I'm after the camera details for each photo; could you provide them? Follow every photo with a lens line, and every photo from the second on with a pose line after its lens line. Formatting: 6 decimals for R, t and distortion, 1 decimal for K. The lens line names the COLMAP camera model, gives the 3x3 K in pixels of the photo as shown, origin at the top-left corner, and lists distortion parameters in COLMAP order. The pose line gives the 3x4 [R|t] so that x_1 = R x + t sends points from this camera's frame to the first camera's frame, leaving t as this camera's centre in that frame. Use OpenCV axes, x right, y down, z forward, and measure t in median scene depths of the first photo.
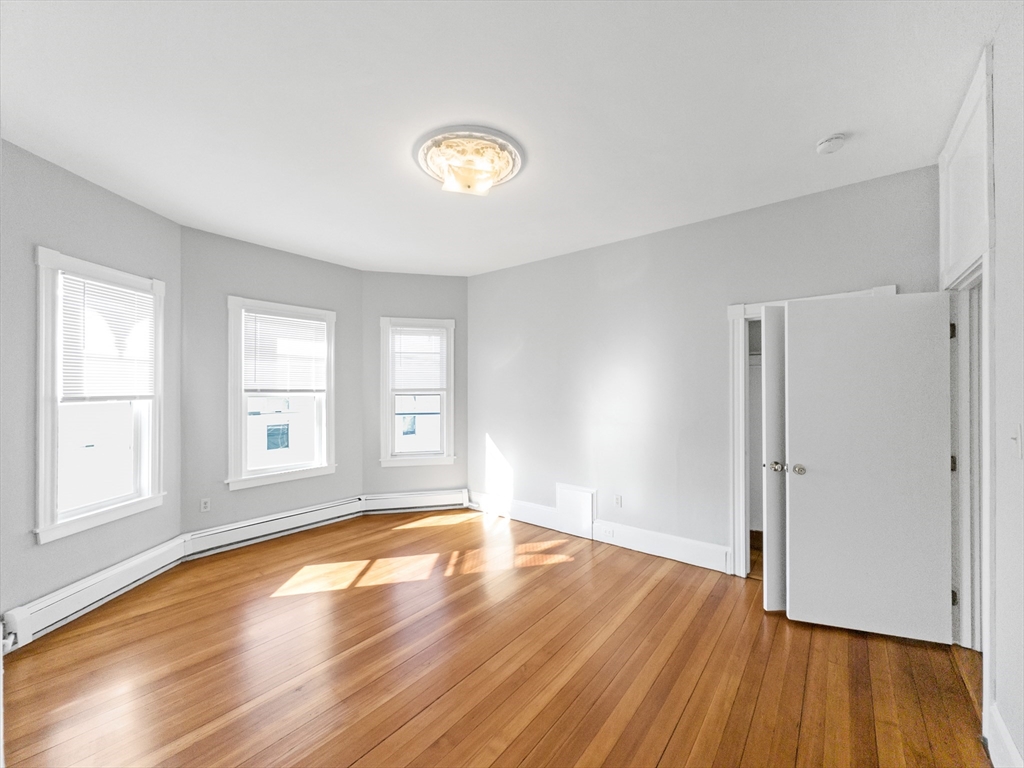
lens RADIAL K [[416.9, 0, 512.0], [0, 416.9, 384.0], [0, 0, 1]] dist [0.000158, -0.000064]
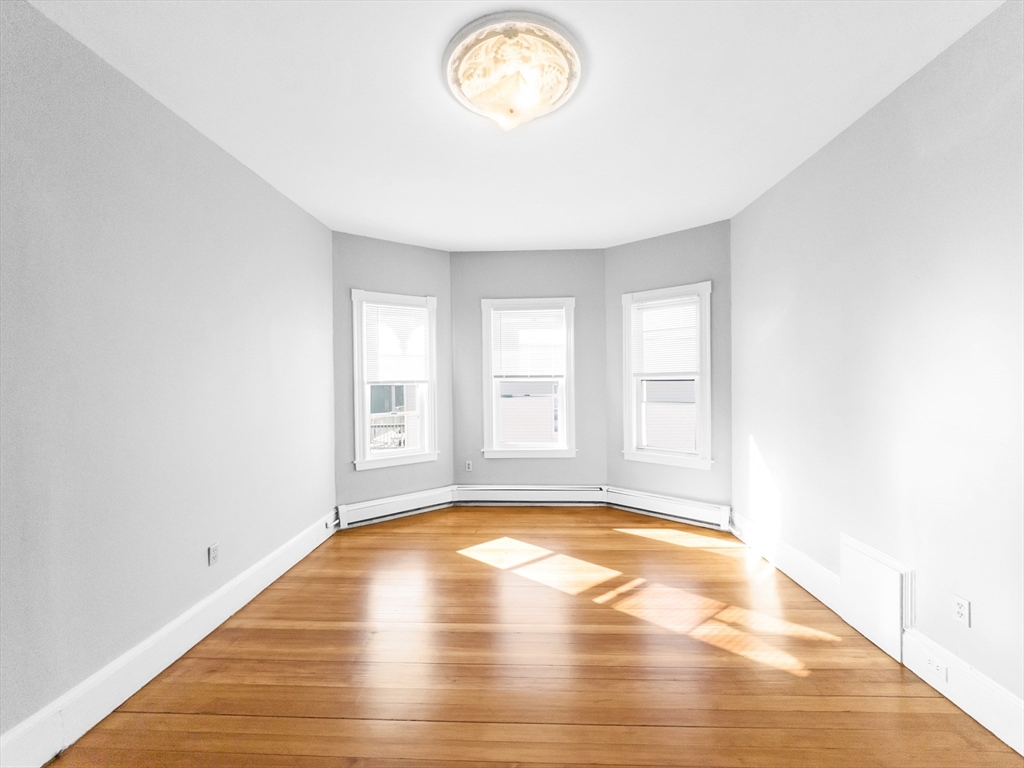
lens RADIAL K [[409.0, 0, 513.1], [0, 409.0, 381.3], [0, 0, 1]] dist [0.000247, -0.000022]
pose [[0.586052, -0.000807, -0.810273, 0.318147], [0.020551, 0.999693, 0.013869, 0.013182], [0.810013, -0.024780, 0.585888, 0.333140]]
